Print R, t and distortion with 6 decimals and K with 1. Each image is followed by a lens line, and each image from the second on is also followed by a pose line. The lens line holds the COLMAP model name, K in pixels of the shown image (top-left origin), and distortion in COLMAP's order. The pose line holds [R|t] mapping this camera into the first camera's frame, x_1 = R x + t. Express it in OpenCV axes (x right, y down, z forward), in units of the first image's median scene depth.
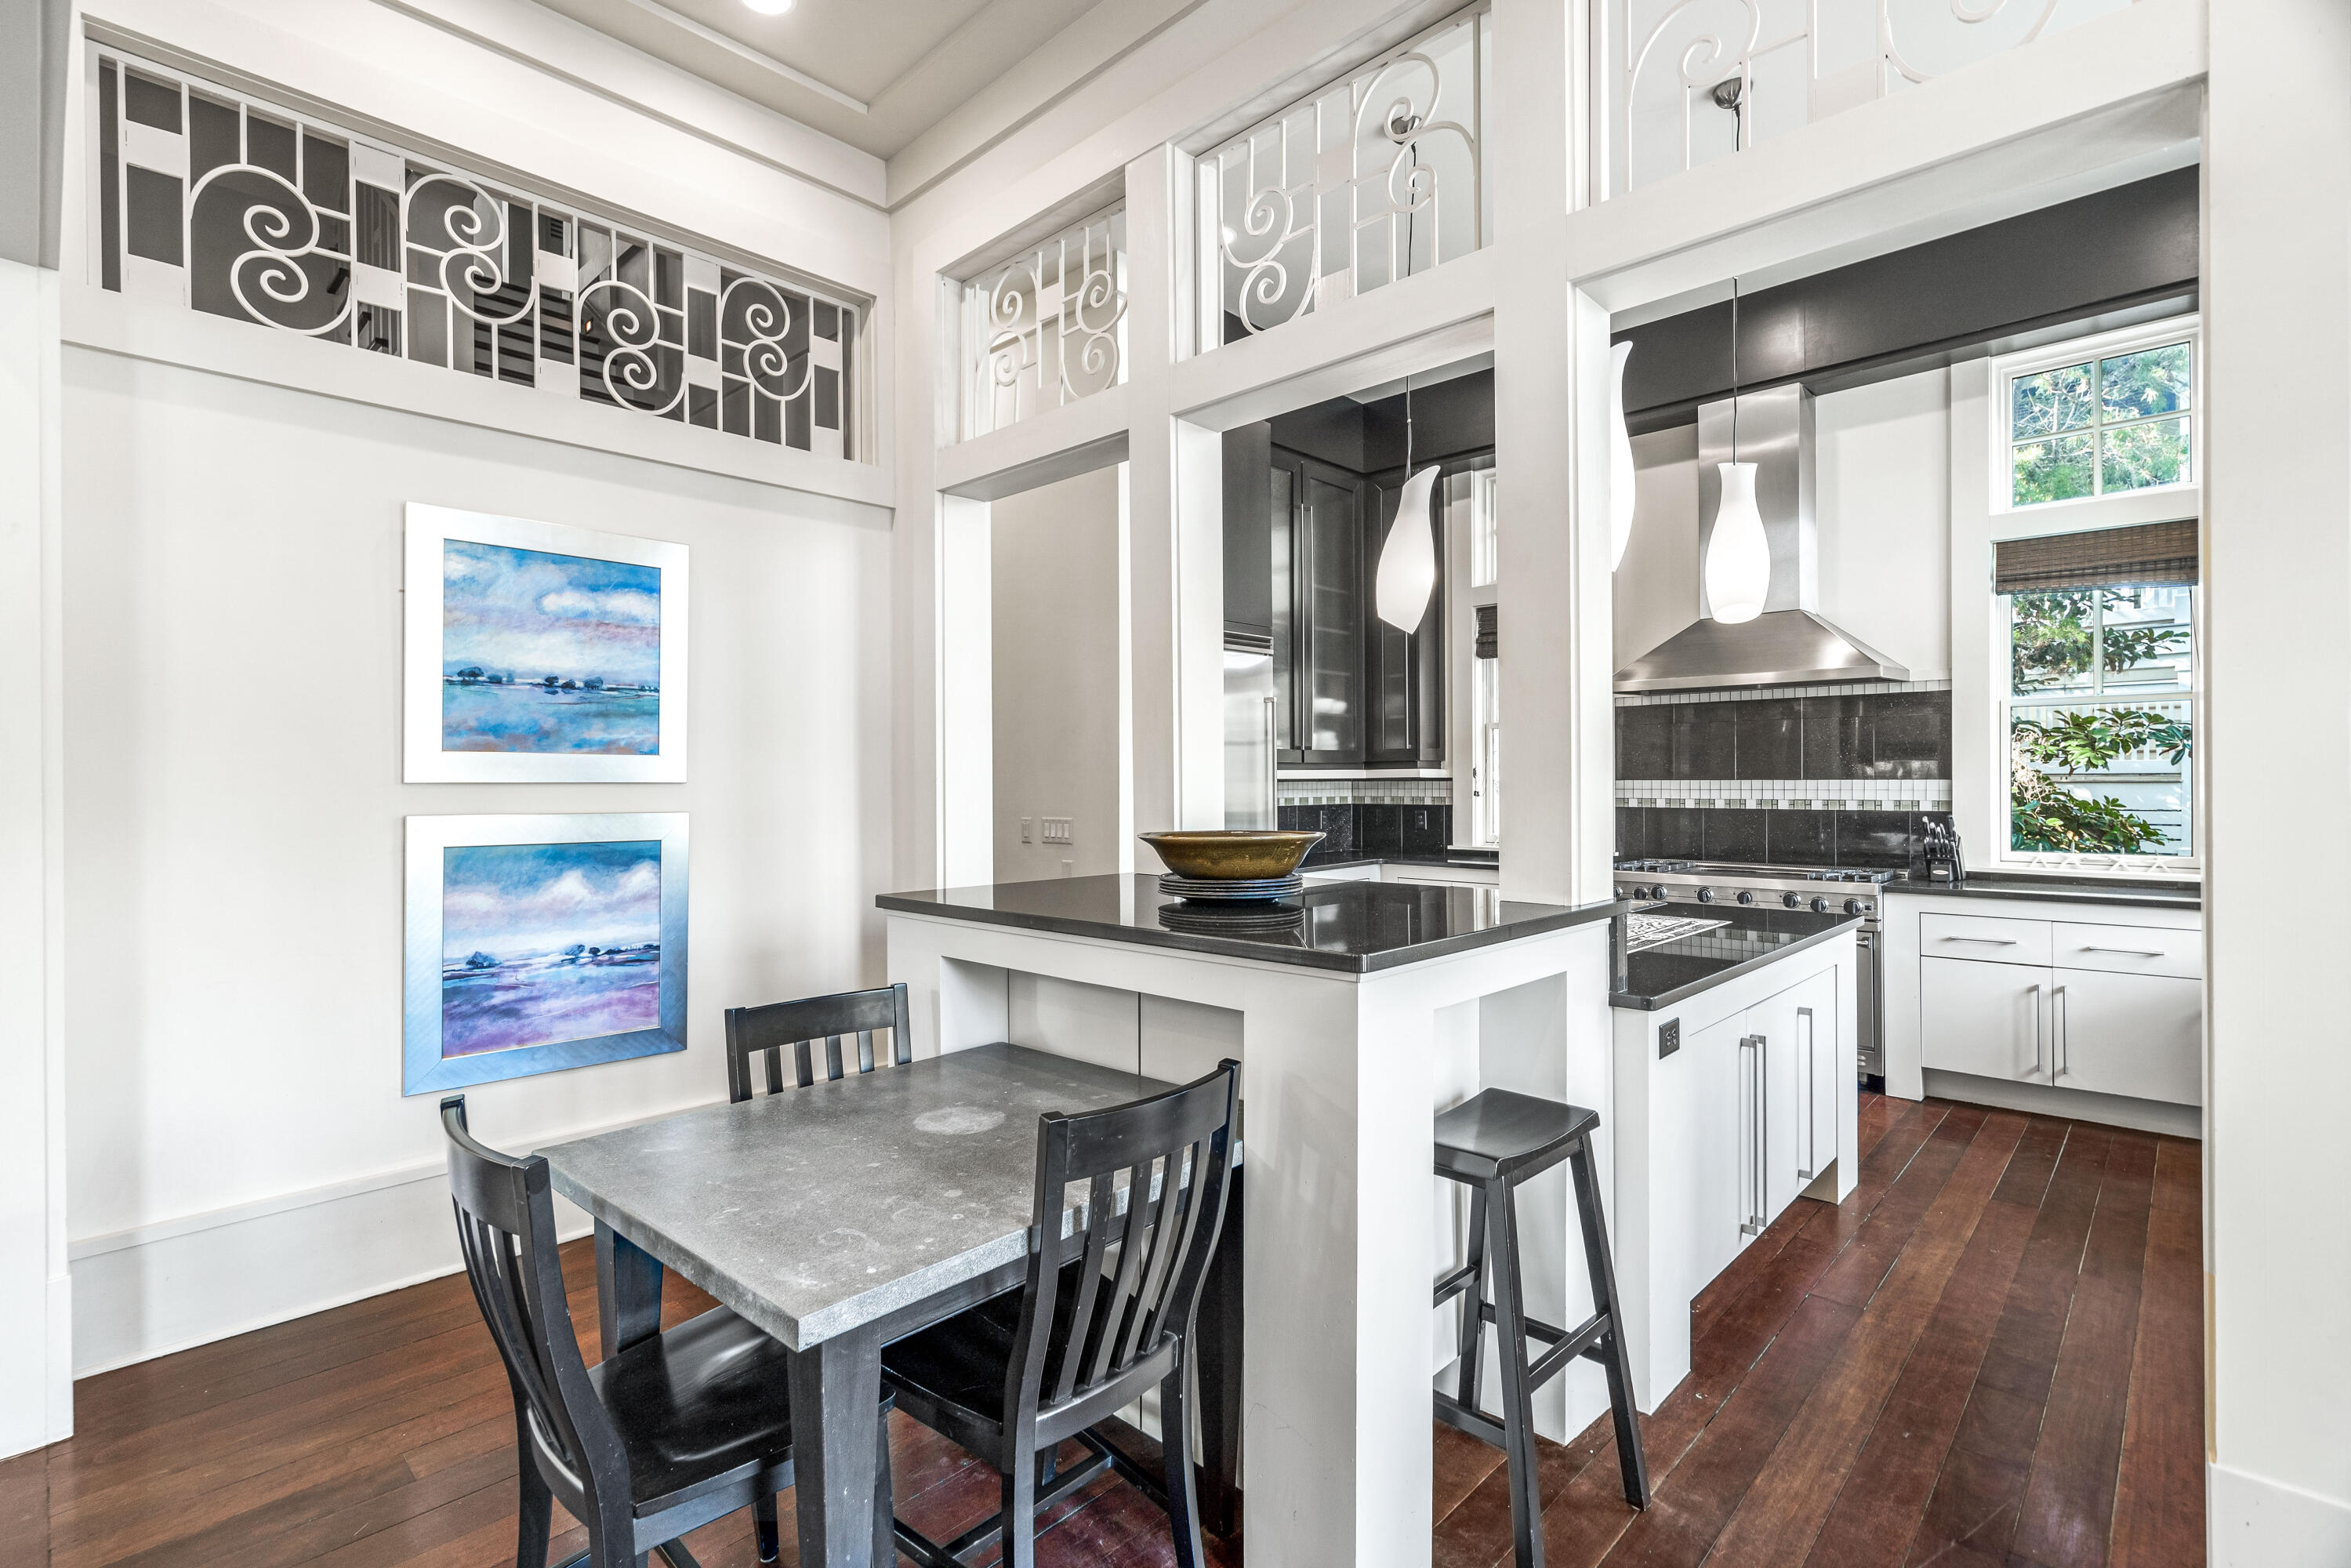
lens RADIAL K [[1095.2, 0, 1175.5], [0, 1095.2, 784.0], [0, 0, 1]] dist [-0.024703, 0.000241]
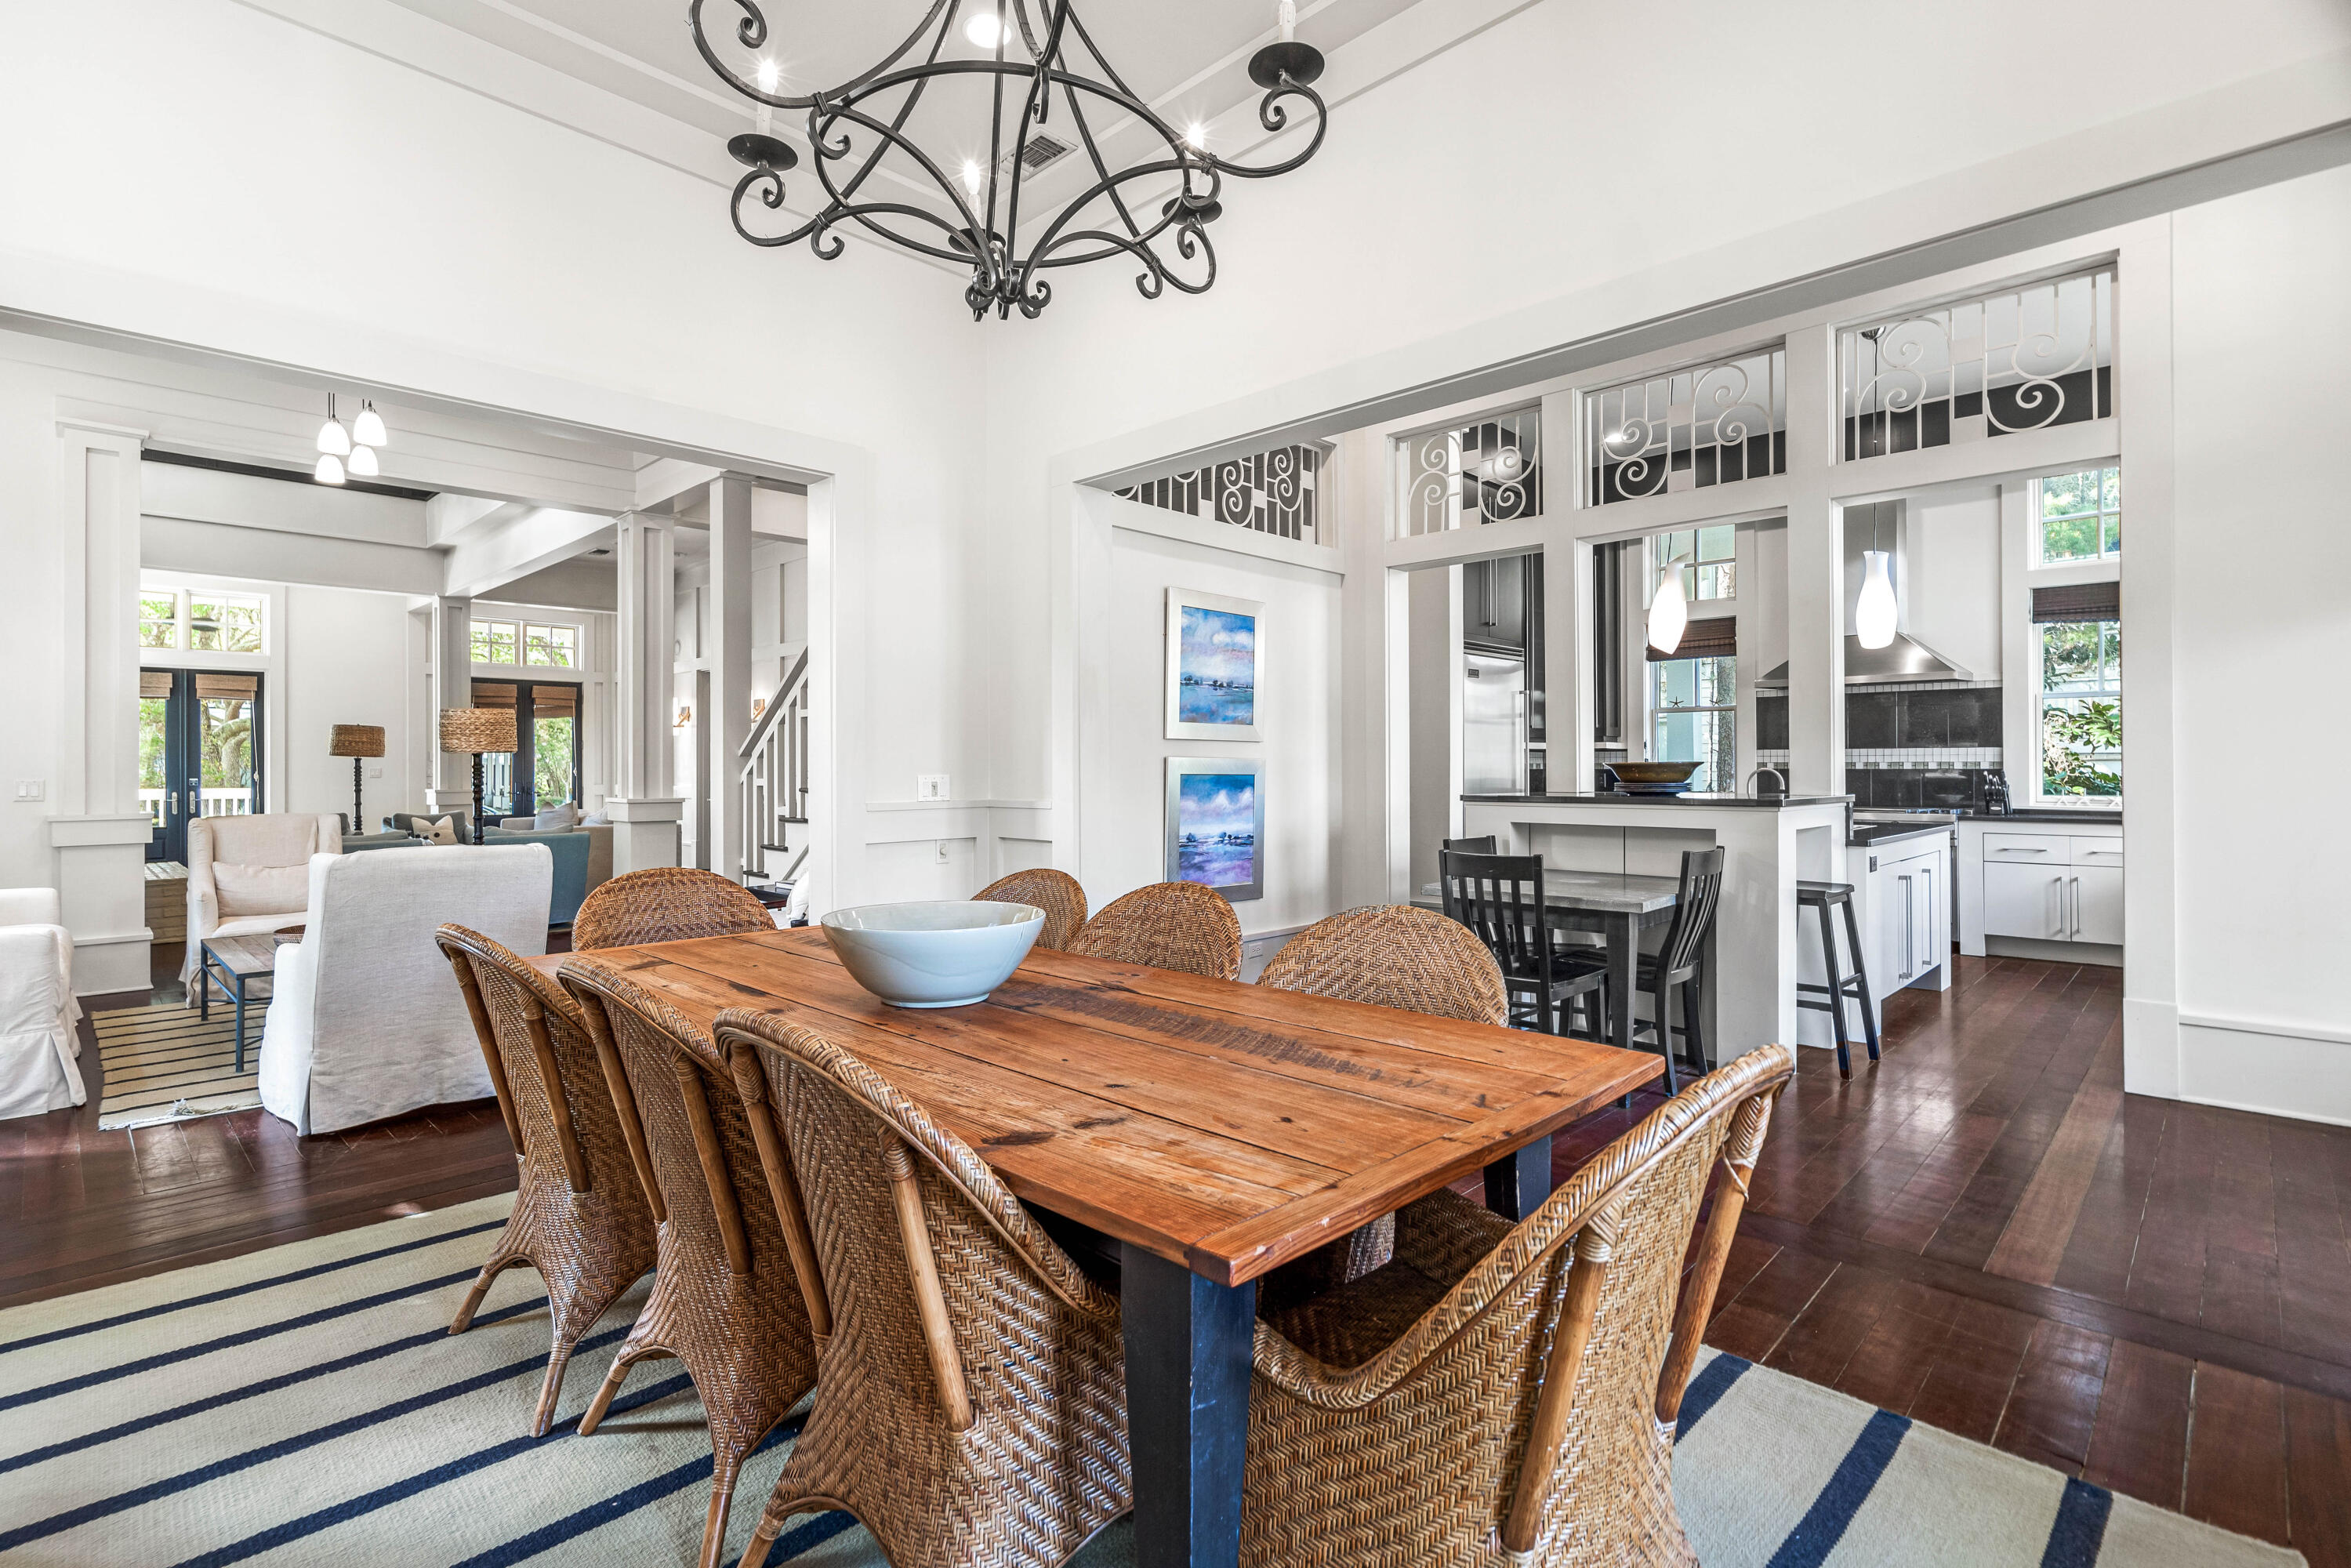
lens RADIAL K [[1112.8, 0, 1148.6], [0, 1112.8, 764.0], [0, 0, 1]] dist [-0.027678, 0.000000]
pose [[0.999599, 0.003237, -0.028140, -0.510793], [-0.003422, 0.999973, -0.006559, 0.040437], [0.028118, 0.006653, 0.999582, -0.662491]]
